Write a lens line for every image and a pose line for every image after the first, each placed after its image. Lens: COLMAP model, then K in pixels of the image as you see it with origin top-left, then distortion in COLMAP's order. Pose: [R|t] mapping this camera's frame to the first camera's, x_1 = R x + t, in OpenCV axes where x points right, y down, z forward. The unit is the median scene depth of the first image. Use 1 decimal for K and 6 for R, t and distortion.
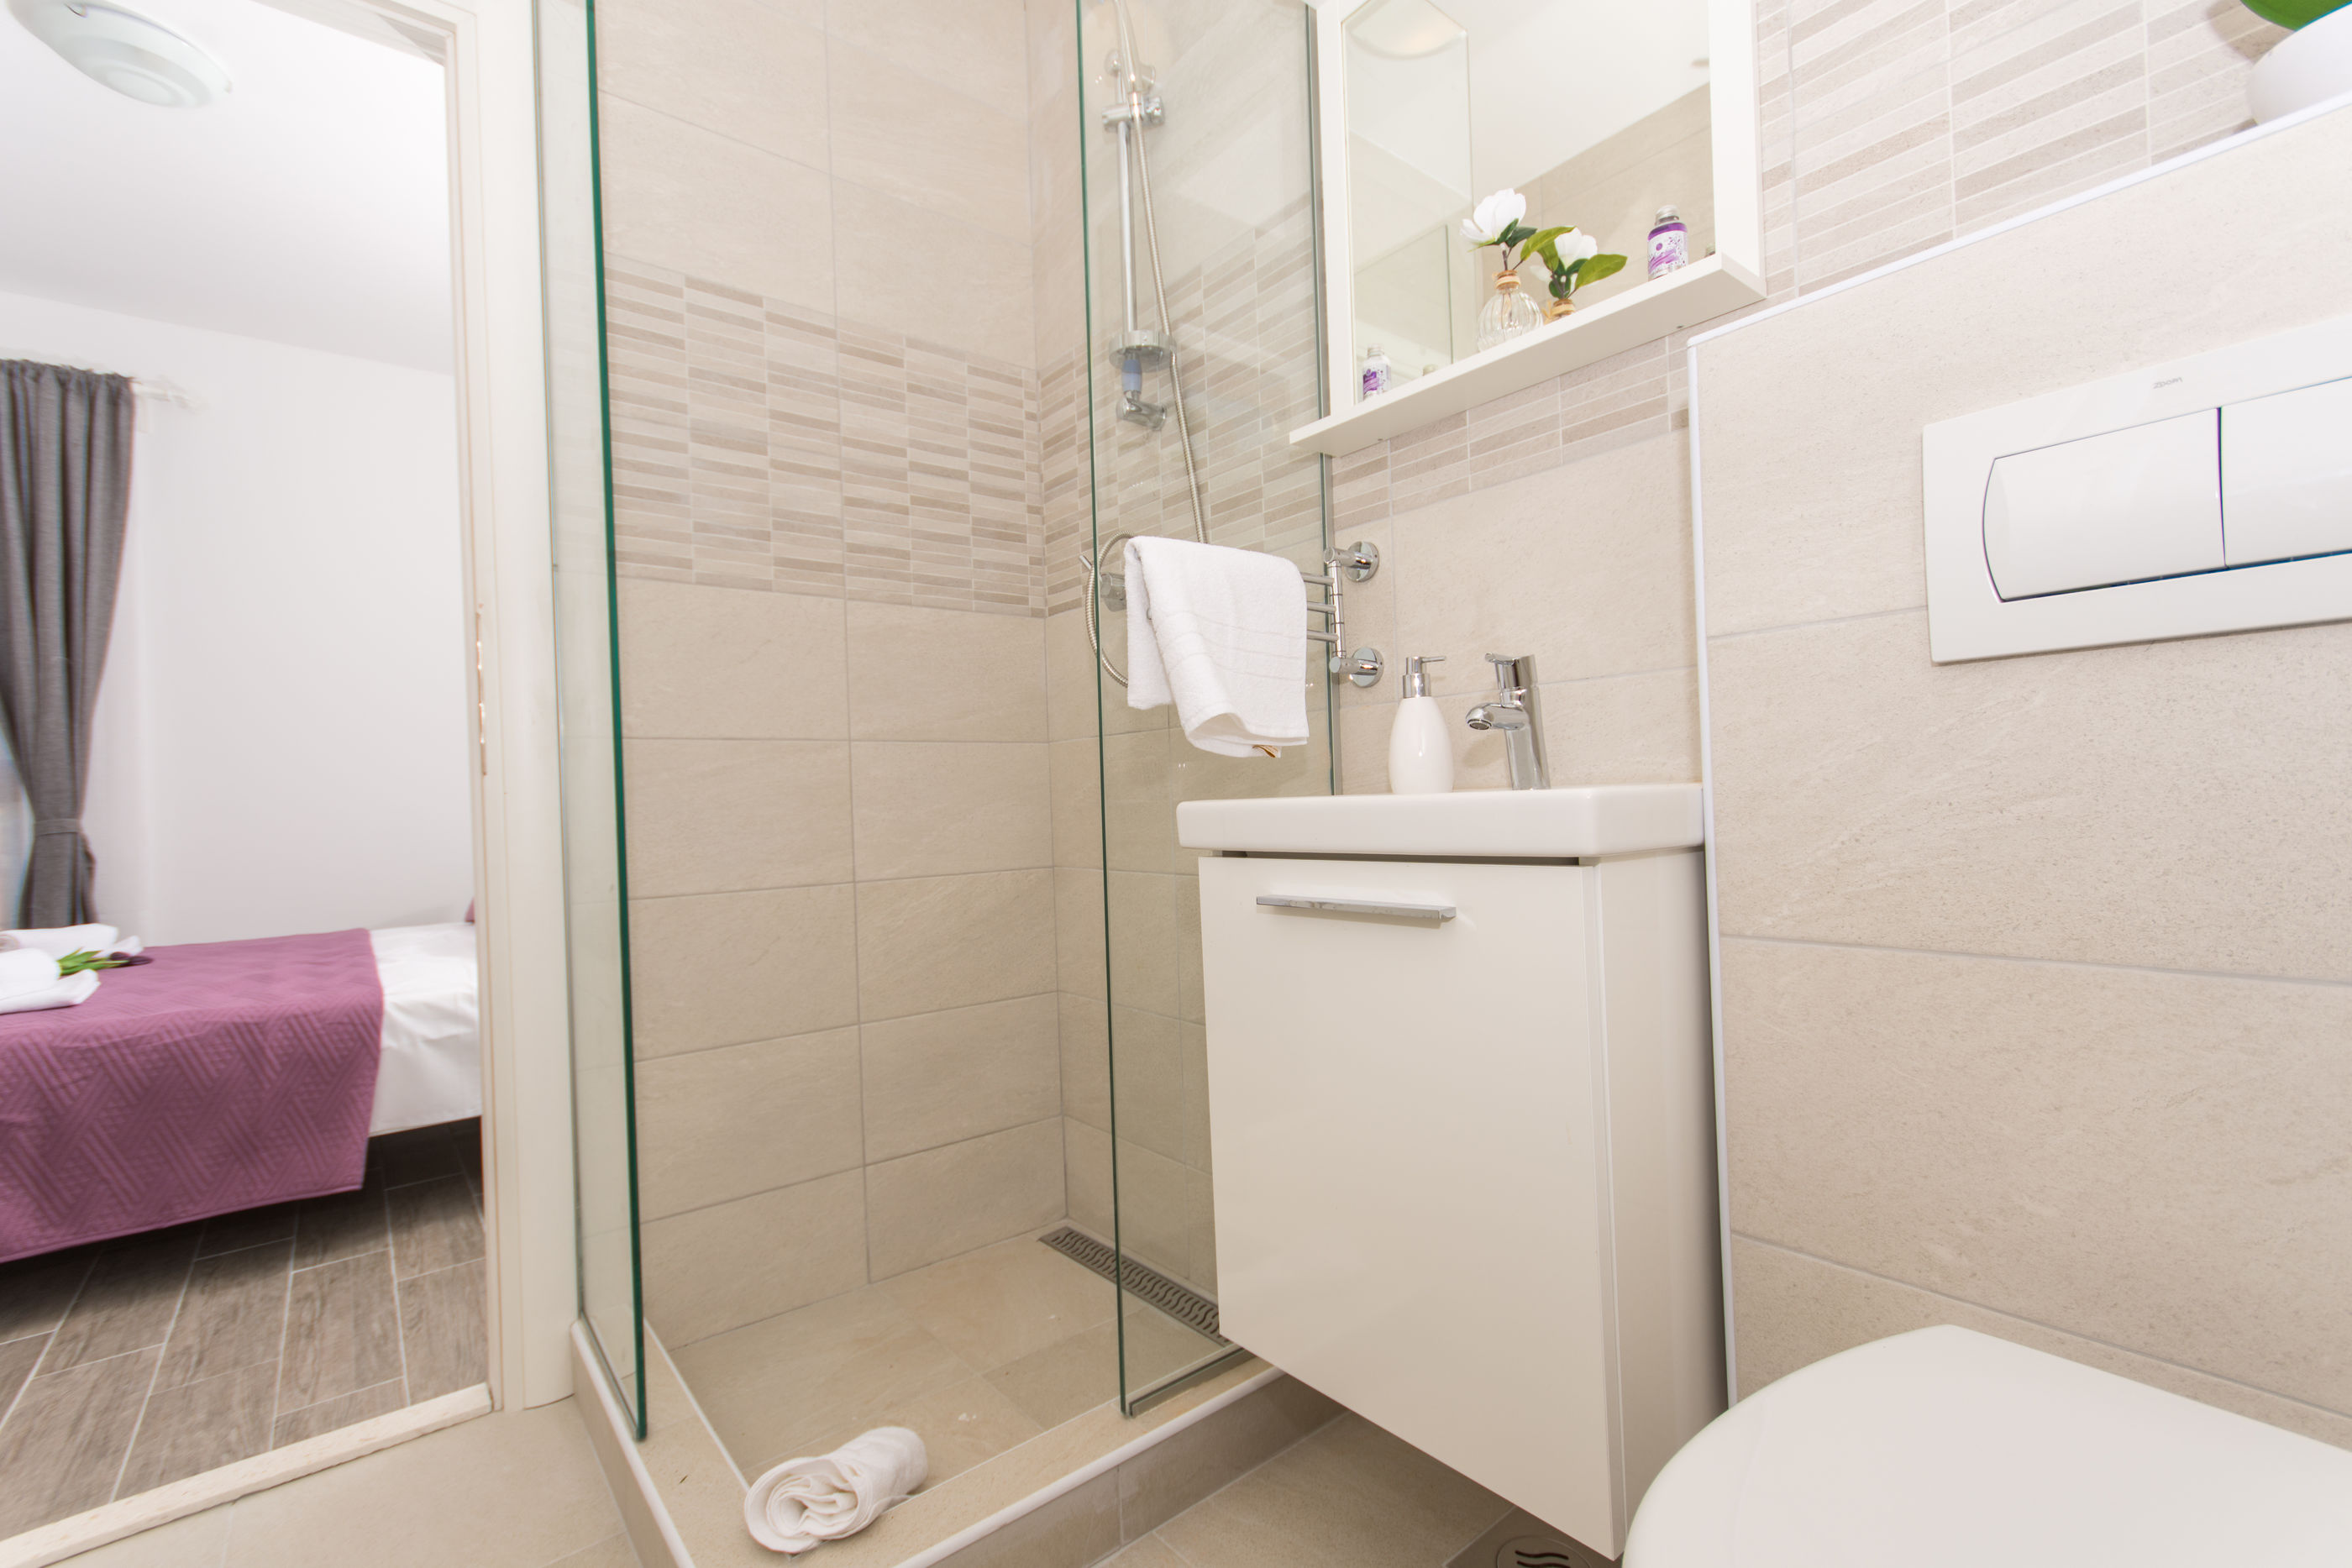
lens RADIAL K [[1024.8, 0, 1177.8], [0, 1024.8, 789.5], [0, 0, 1]] dist [0.005574, 0.001006]
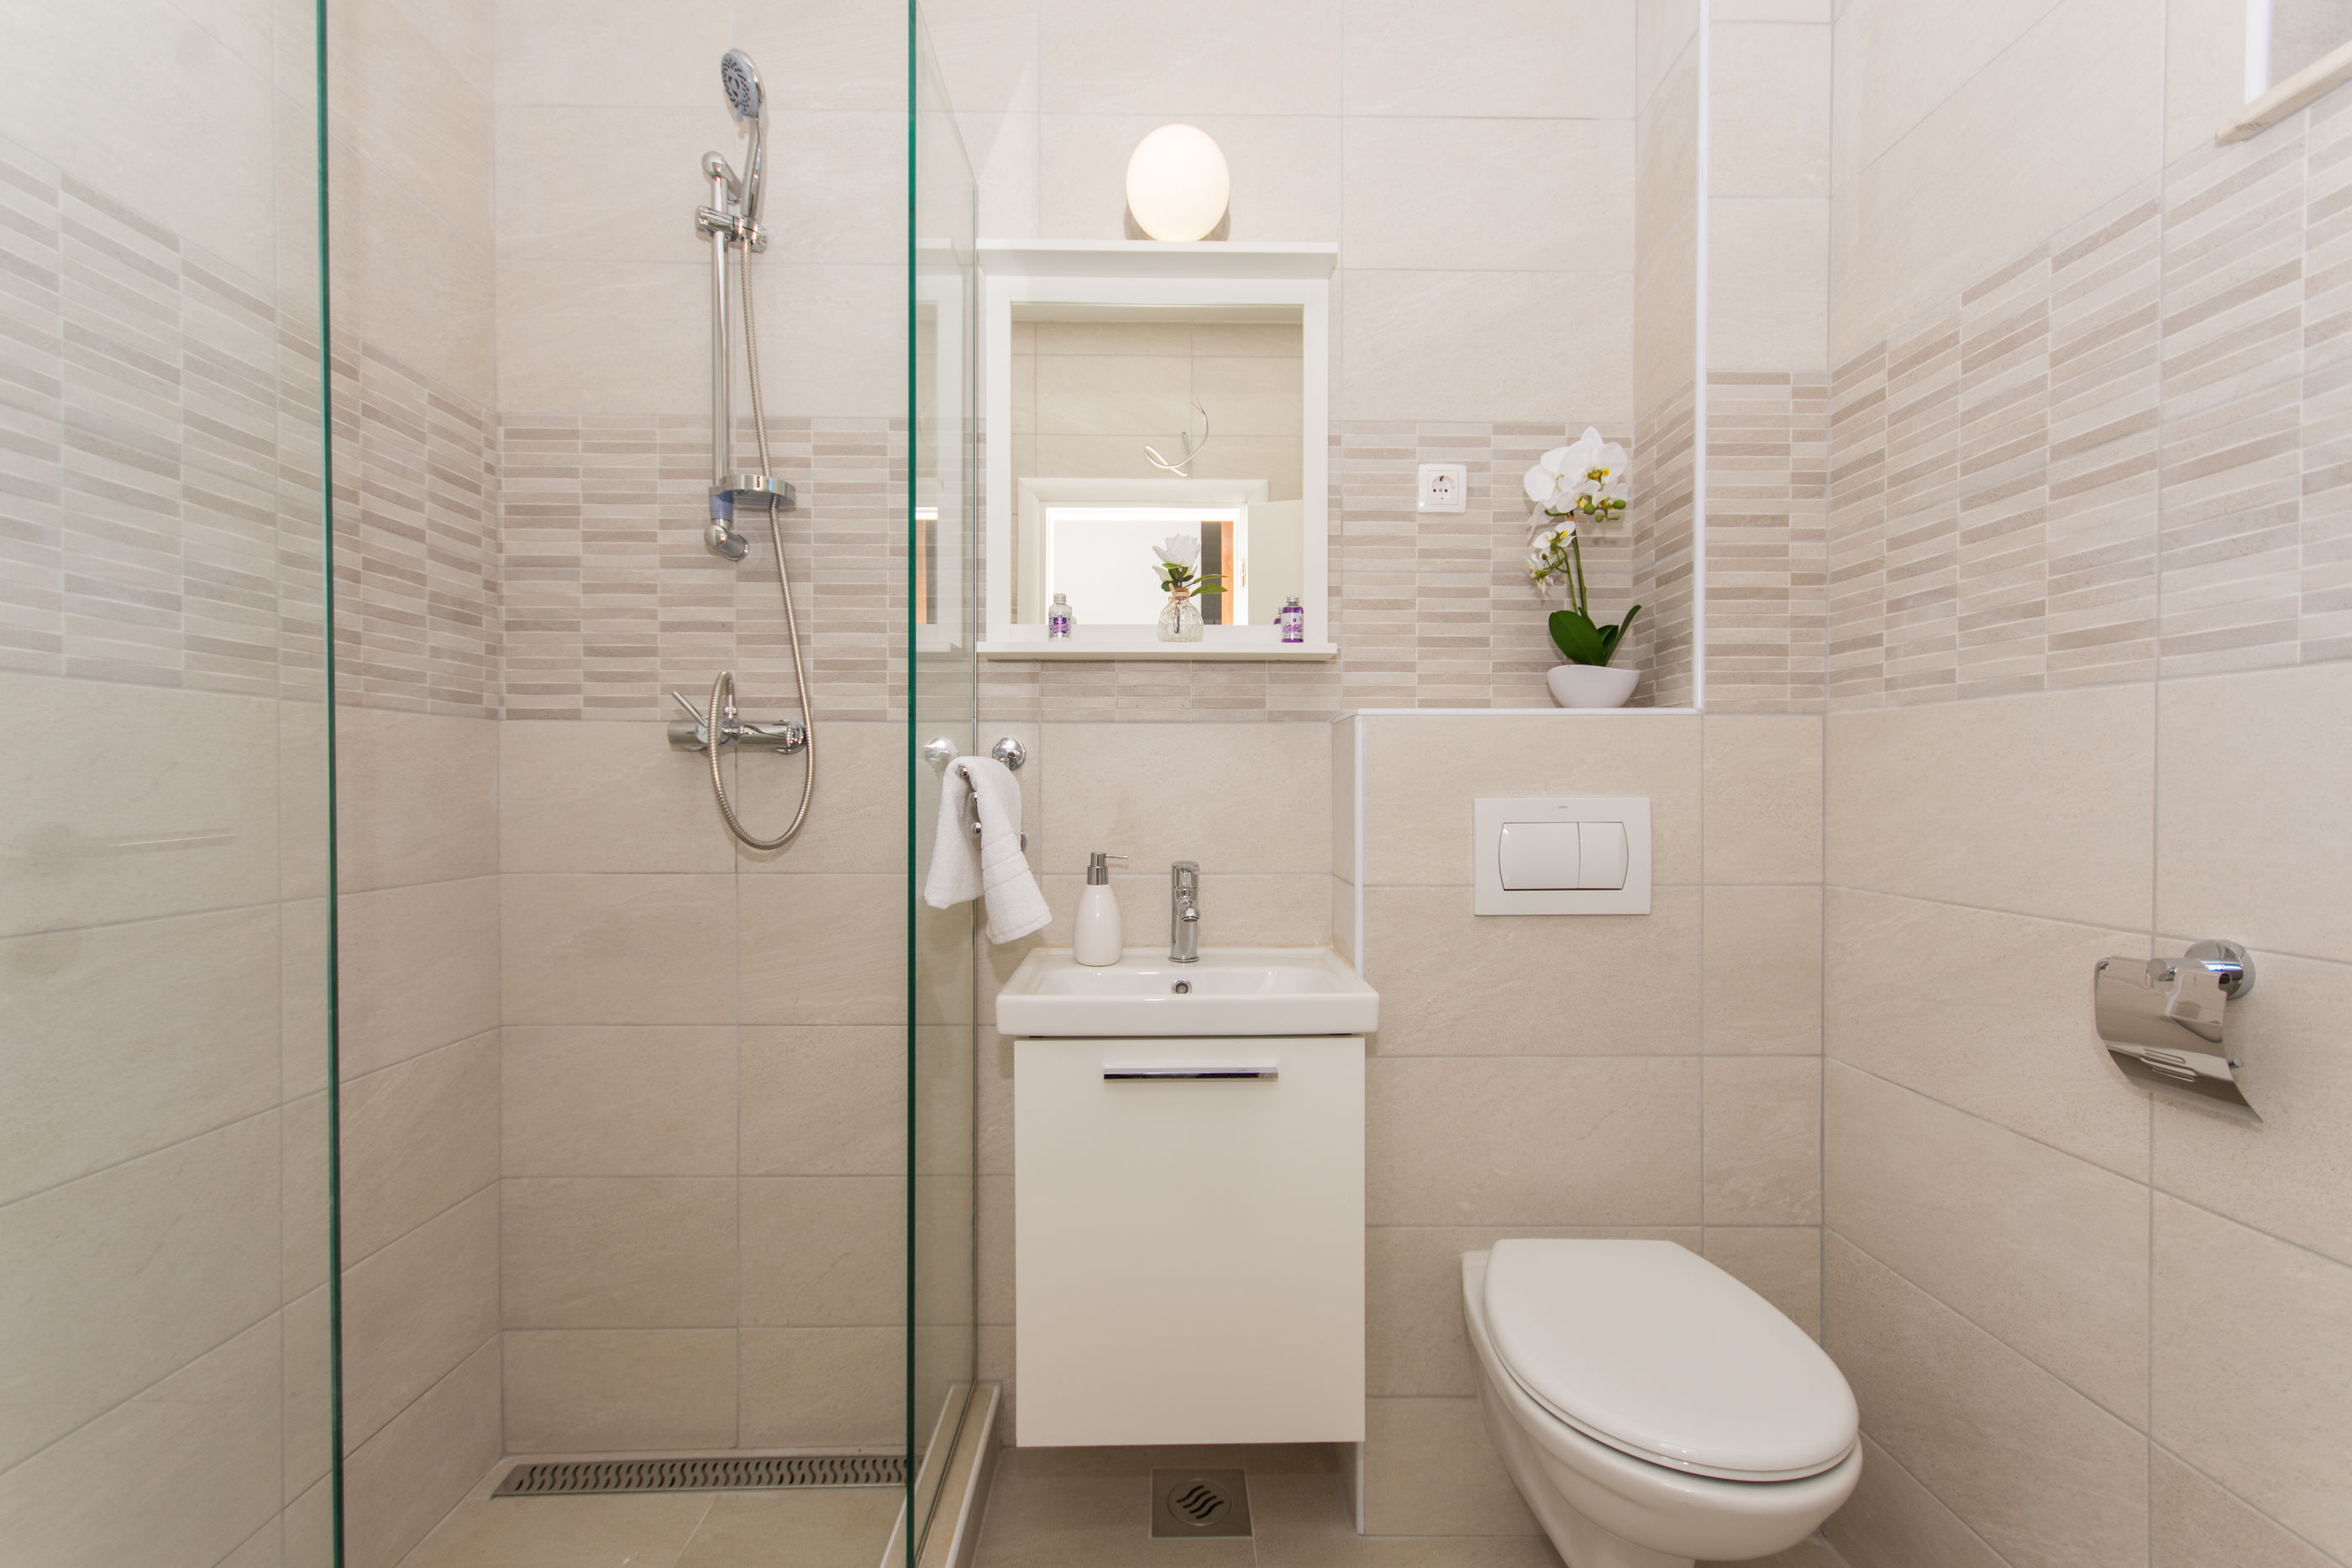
lens RADIAL K [[1024.8, 0, 1177.0], [0, 1024.8, 793.3], [0, 0, 1]] dist [0.005574, 0.001006]
pose [[0.616120, 0.030232, 0.787072, -0.497079], [-0.027916, 0.999473, -0.016538, -0.126594], [-0.787158, -0.011783, 0.616639, 0.086884]]
